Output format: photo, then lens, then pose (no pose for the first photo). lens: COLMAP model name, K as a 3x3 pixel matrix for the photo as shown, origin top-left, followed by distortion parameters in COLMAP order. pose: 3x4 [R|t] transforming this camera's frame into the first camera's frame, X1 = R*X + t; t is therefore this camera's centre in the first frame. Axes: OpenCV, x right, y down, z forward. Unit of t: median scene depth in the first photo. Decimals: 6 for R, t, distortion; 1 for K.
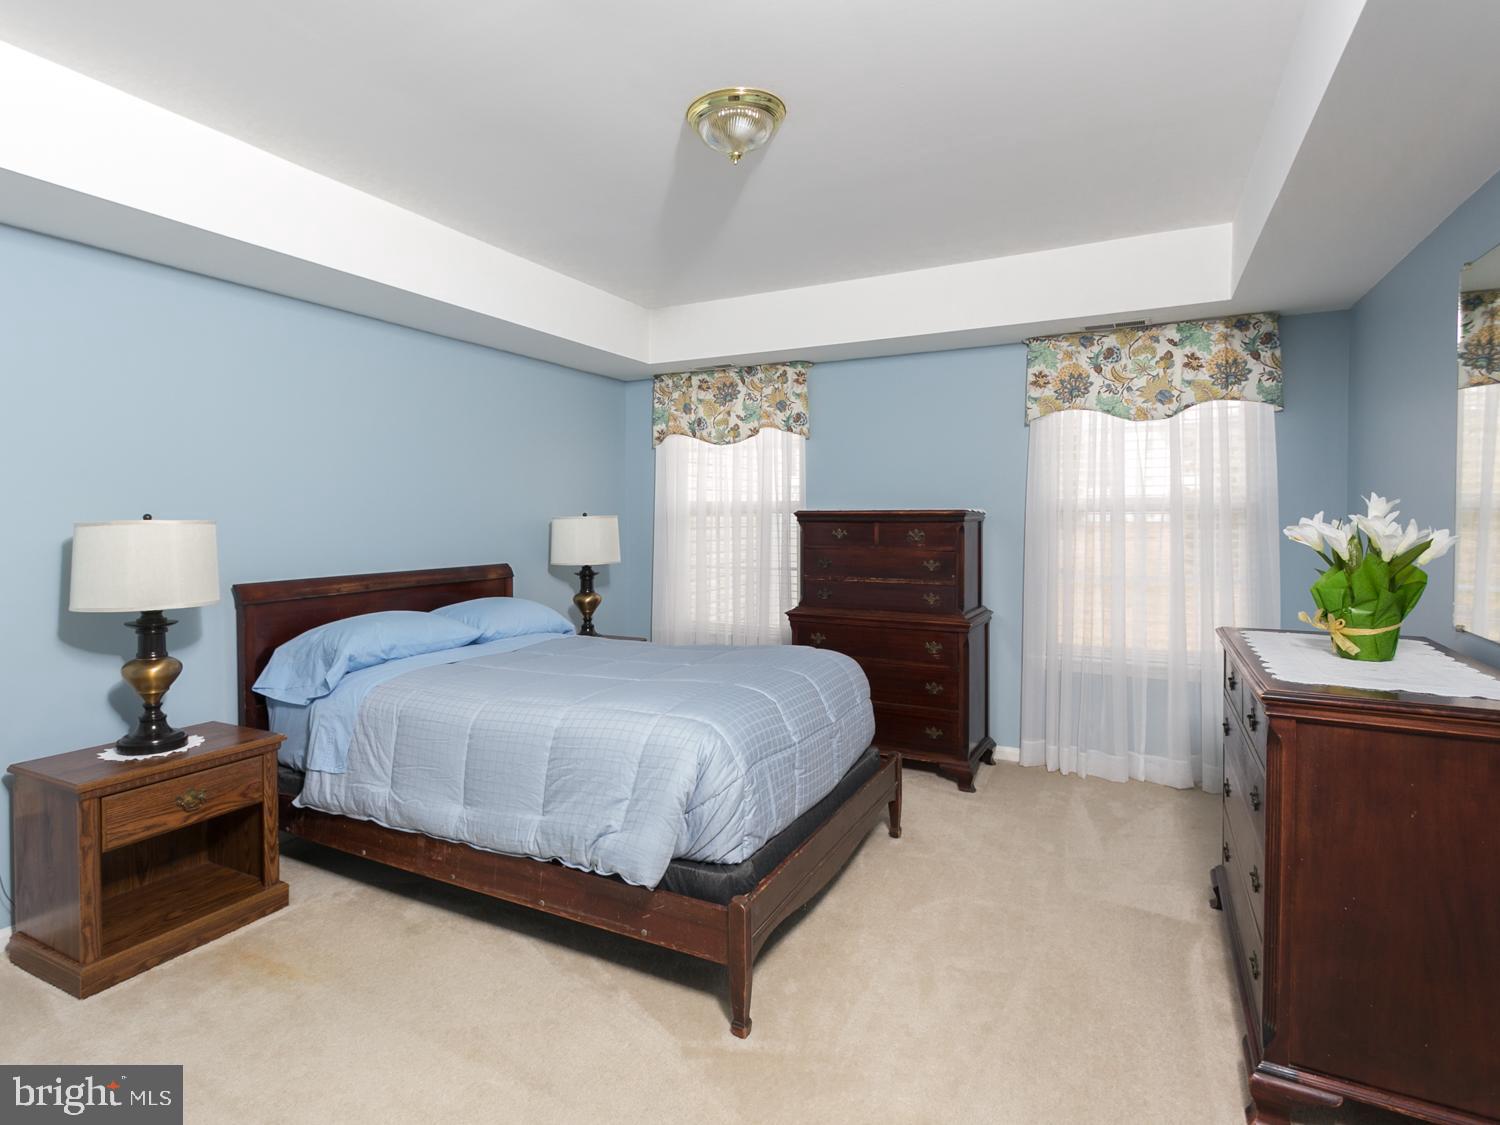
lens RADIAL K [[806.3, 0, 694.7], [0, 806.3, 546.2], [0, 0, 1]] dist [0.001829, 0.000584]
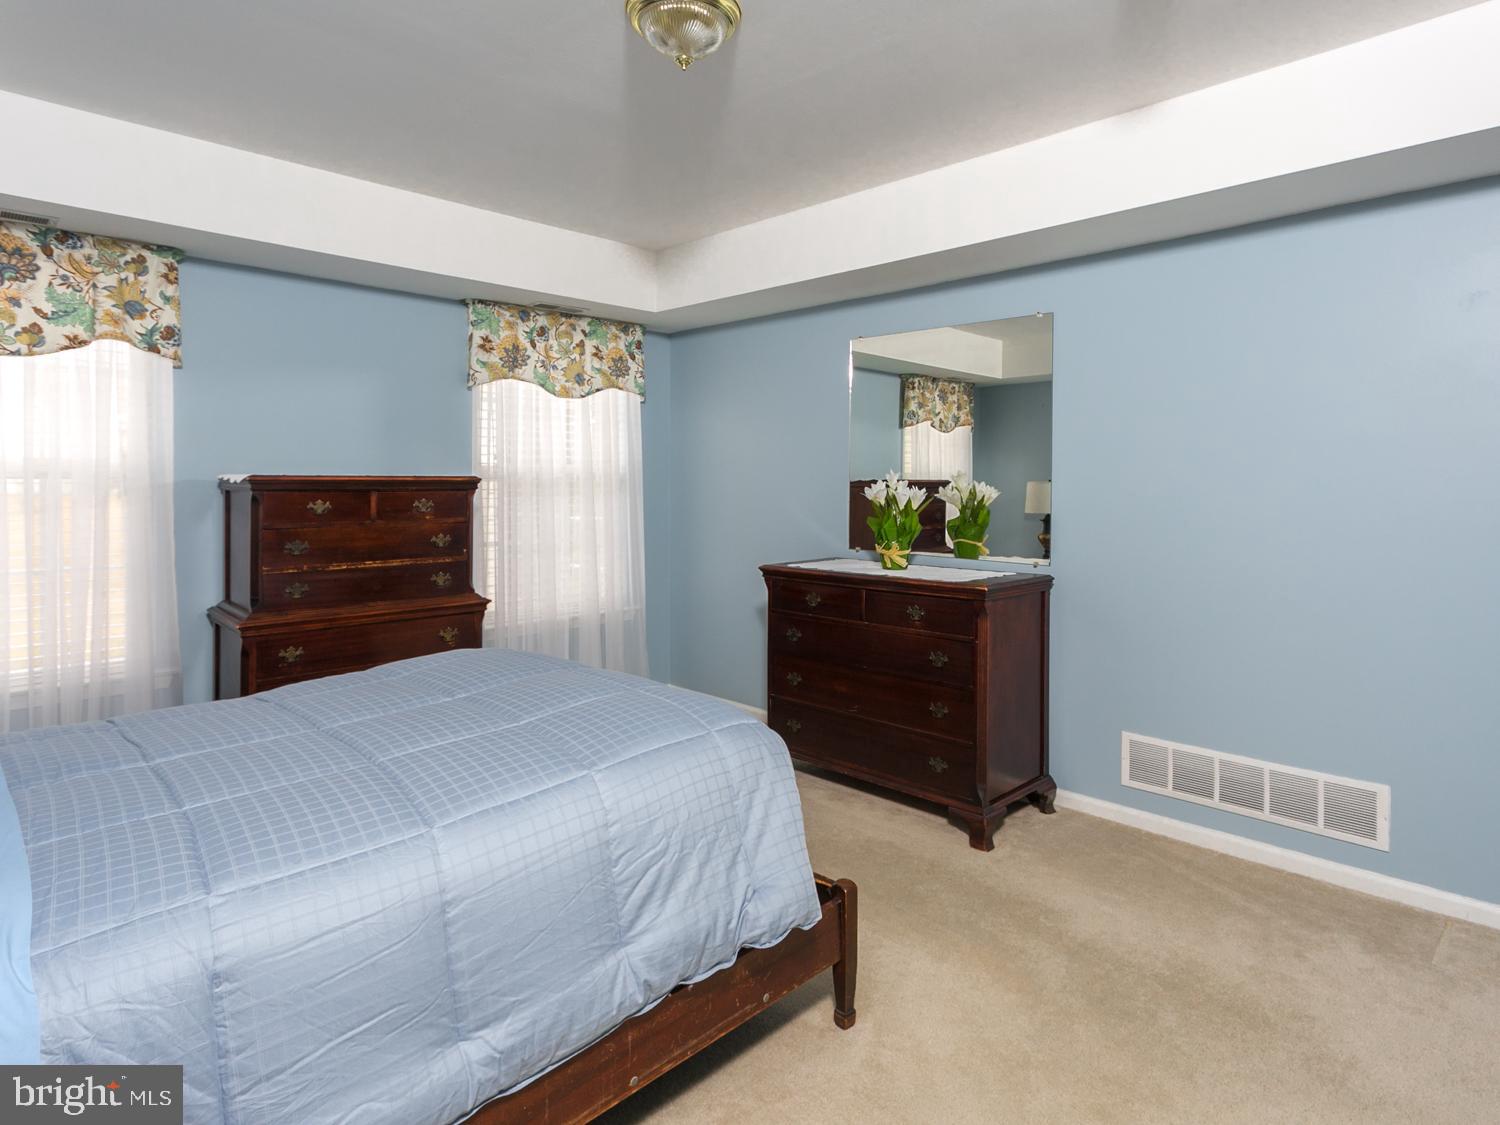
lens RADIAL K [[840.7, 0, 758.4], [0, 840.7, 500.7], [0, 0, 1]] dist [-0.000224, -0.000350]
pose [[0.265525, -0.018169, 0.963933, -0.478684], [0.036559, 0.999293, 0.008765, -0.013711], [-0.963410, 0.032913, 0.266002, 0.424540]]
